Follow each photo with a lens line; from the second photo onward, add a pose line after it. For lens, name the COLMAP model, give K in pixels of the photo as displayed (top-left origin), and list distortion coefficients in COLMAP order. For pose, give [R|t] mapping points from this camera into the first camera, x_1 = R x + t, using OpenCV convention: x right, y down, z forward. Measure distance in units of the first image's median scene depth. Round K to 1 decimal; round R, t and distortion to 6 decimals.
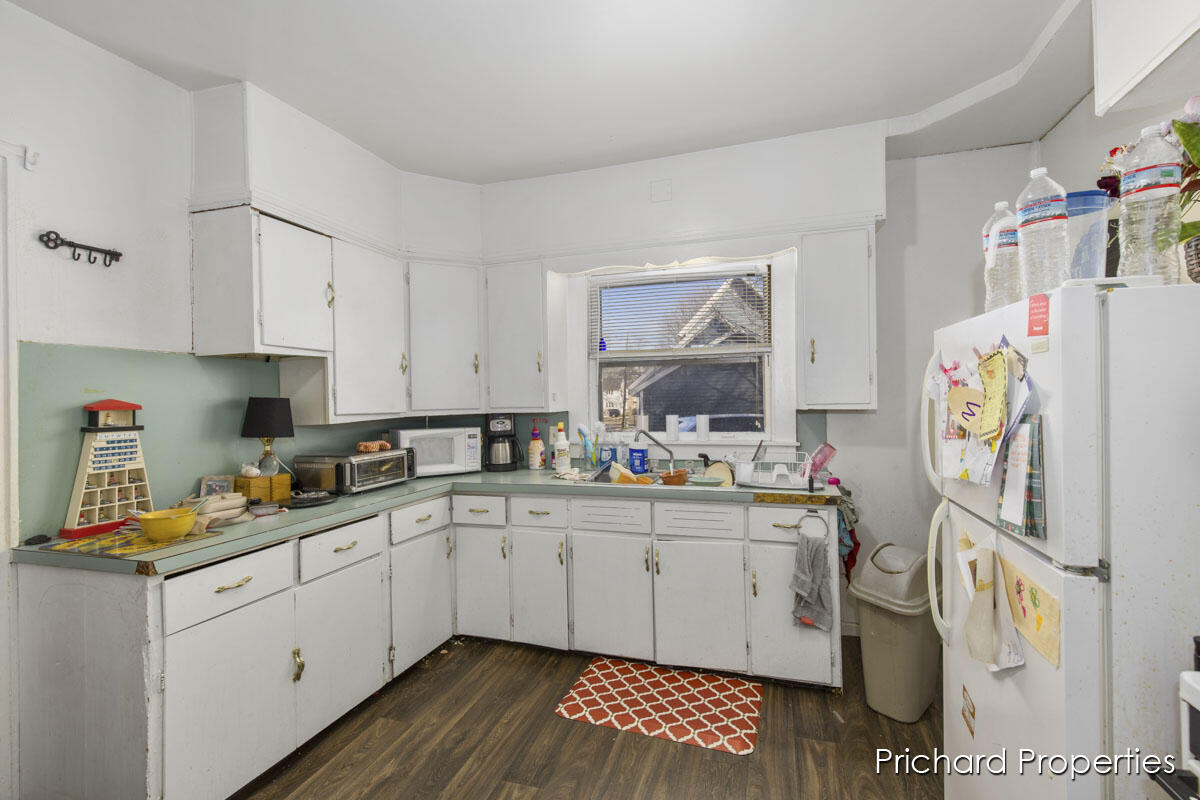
lens RADIAL K [[540.4, 0, 606.0], [0, 540.4, 400.1], [0, 0, 1]] dist [0.009627, -0.002586]
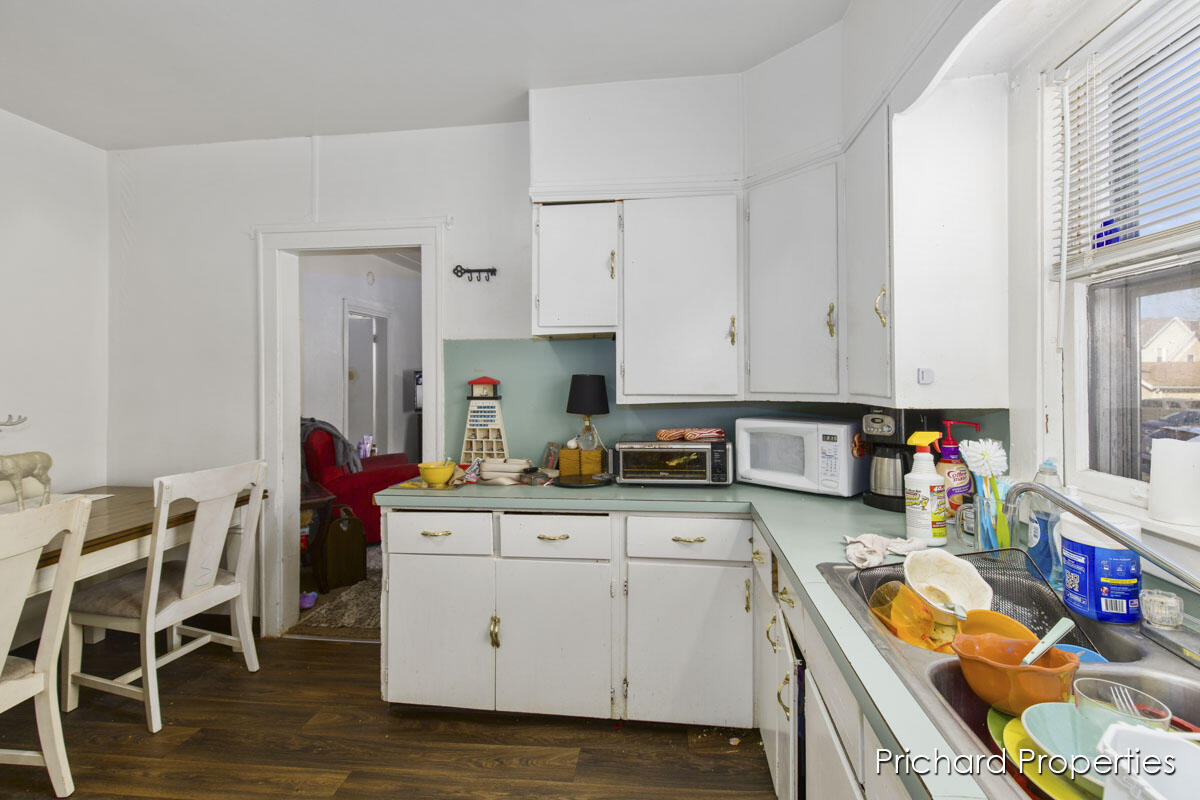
lens RADIAL K [[540.4, 0, 613.9], [0, 540.4, 380.0], [0, 0, 1]] dist [0.009627, -0.002586]
pose [[0.198451, 0.017884, -0.979948, 0.399812], [0.000324, 0.999832, 0.018312, -0.014126], [0.980111, -0.003951, 0.198411, 0.825771]]
